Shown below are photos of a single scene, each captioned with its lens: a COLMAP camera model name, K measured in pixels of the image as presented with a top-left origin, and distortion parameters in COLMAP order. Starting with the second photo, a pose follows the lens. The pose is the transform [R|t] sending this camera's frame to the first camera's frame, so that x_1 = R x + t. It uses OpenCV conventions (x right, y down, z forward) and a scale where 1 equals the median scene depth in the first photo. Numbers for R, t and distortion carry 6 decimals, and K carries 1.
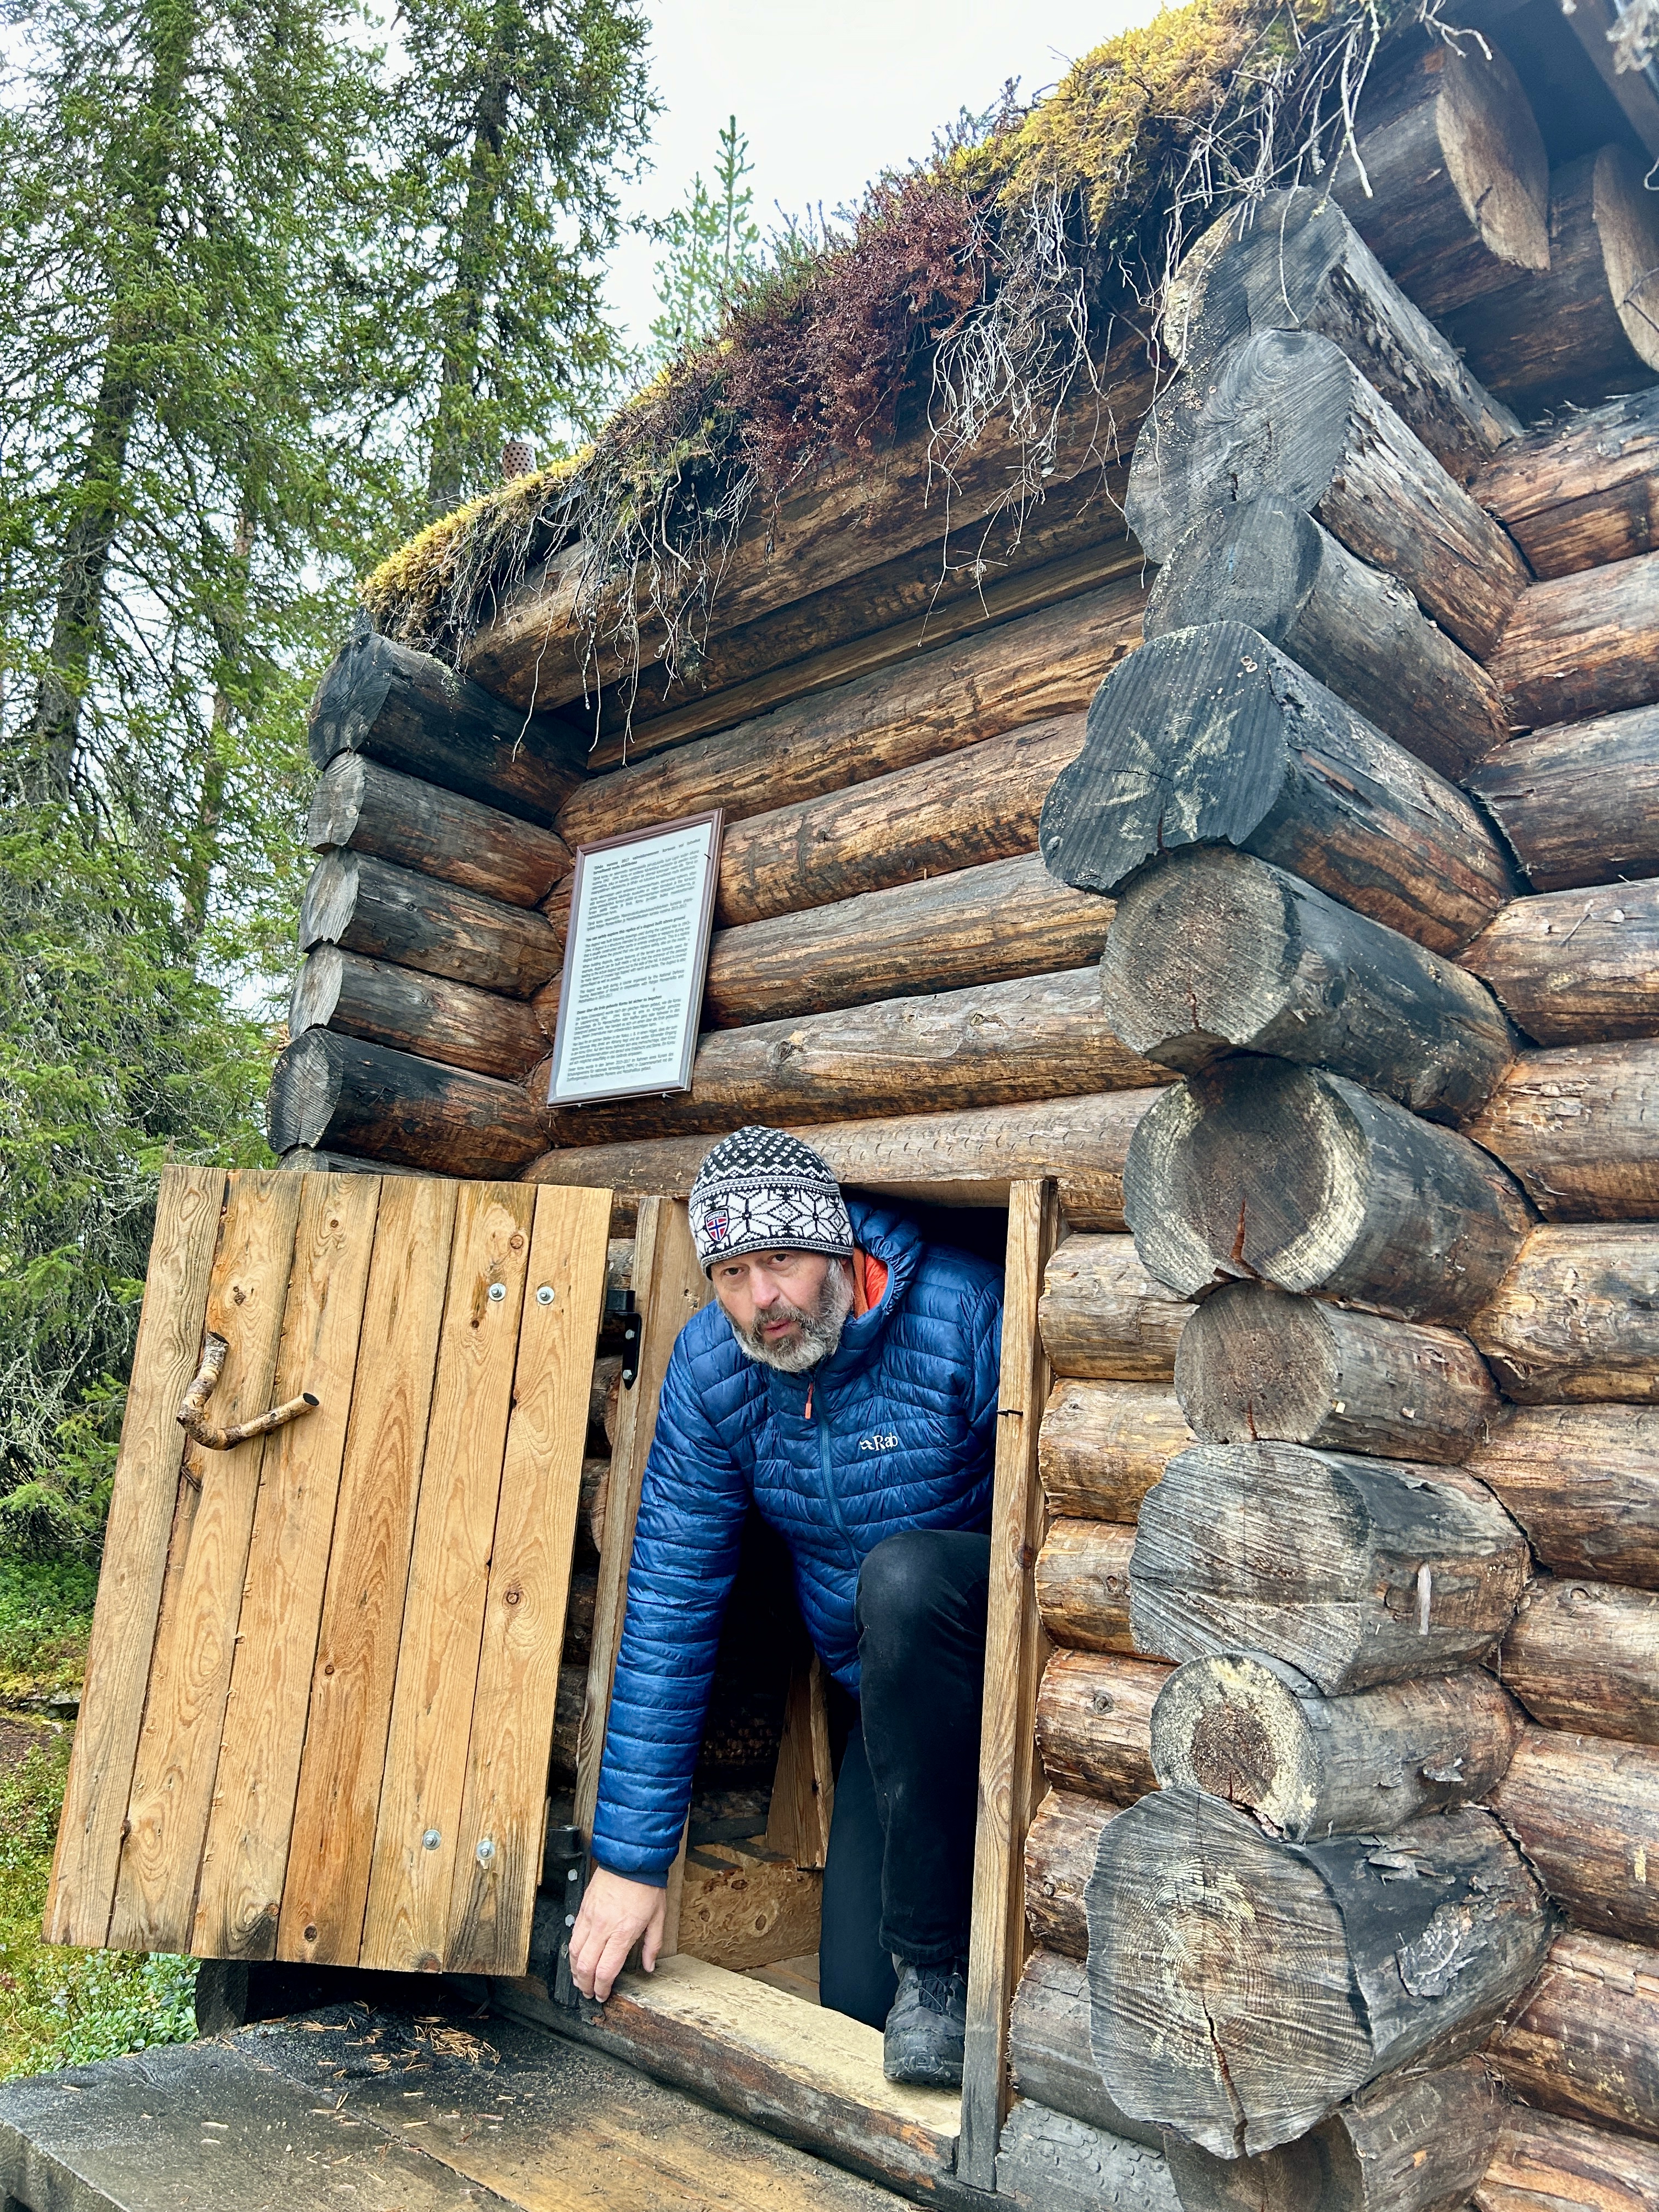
lens RADIAL K [[1668.2, 0, 832.9], [0, 1668.2, 1105.4], [0, 0, 1]] dist [0.057847, 0.000847]
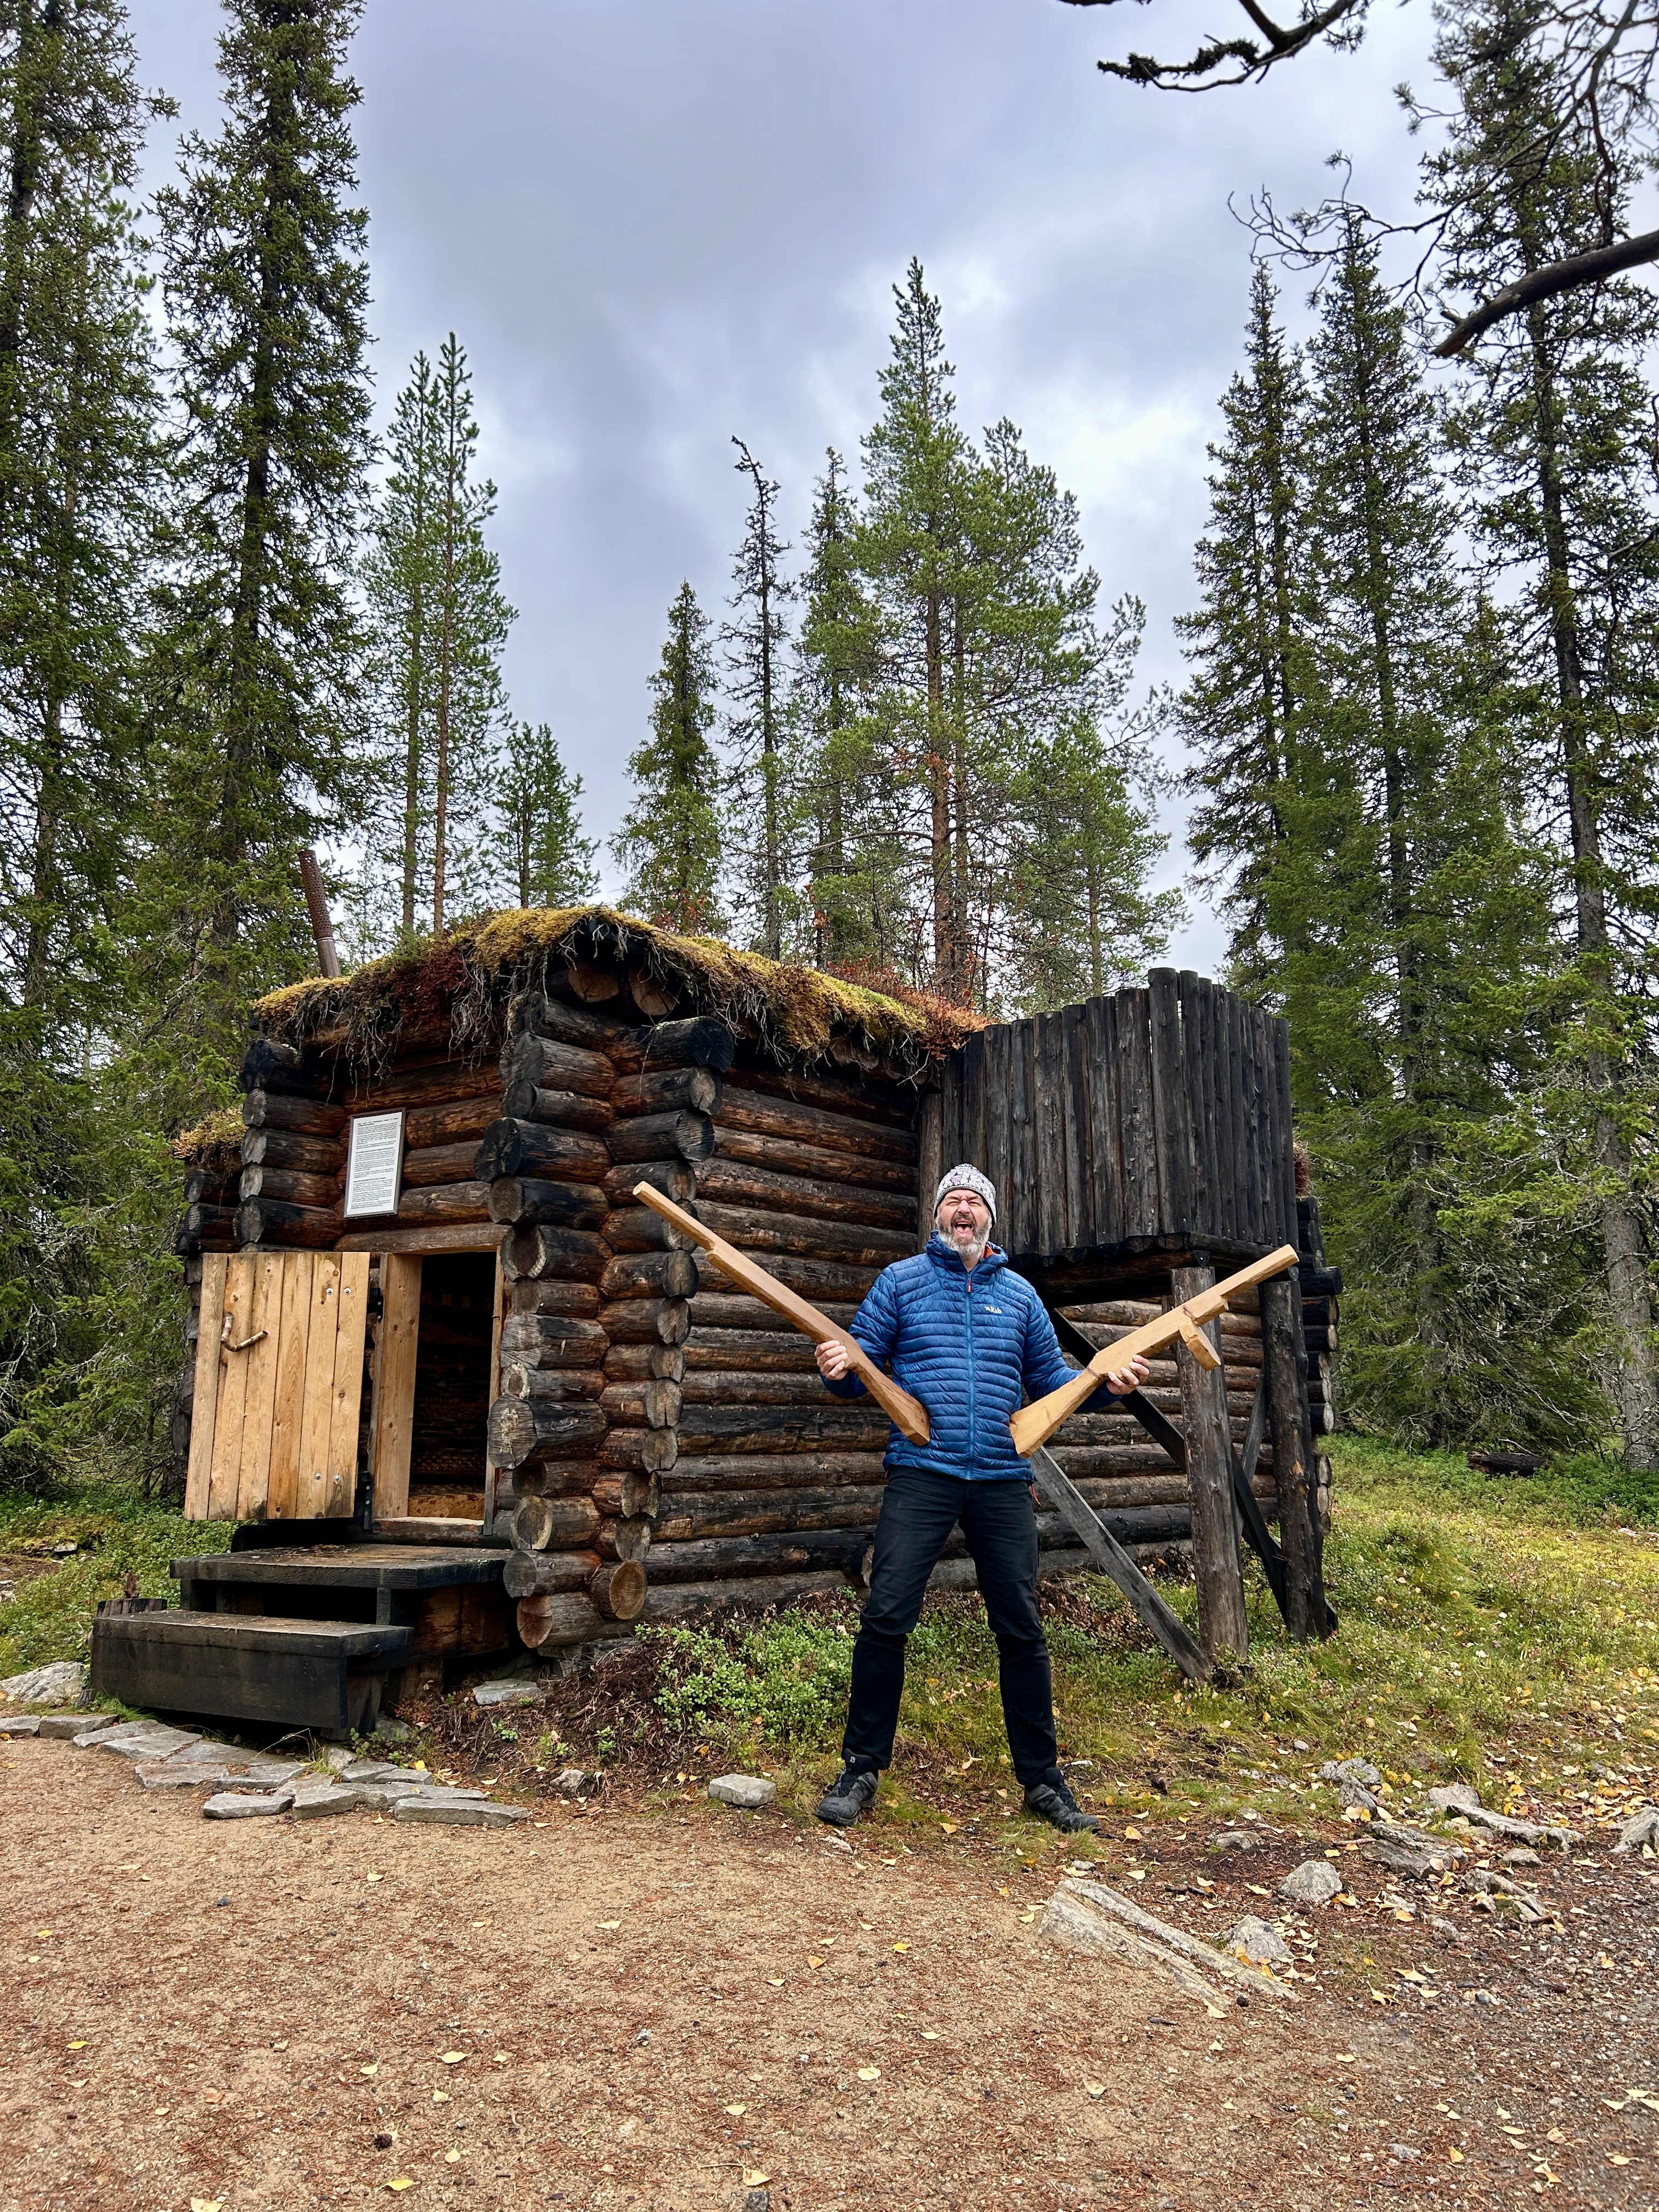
lens RADIAL K [[1668.2, 0, 831.7], [0, 1668.2, 1102.3], [0, 0, 1]] dist [0.057847, 0.000847]
pose [[0.992204, -0.054309, 0.112167, 0.344653], [0.052581, 0.998449, 0.018308, -0.216397], [-0.112987, -0.012268, 0.993521, -1.929688]]
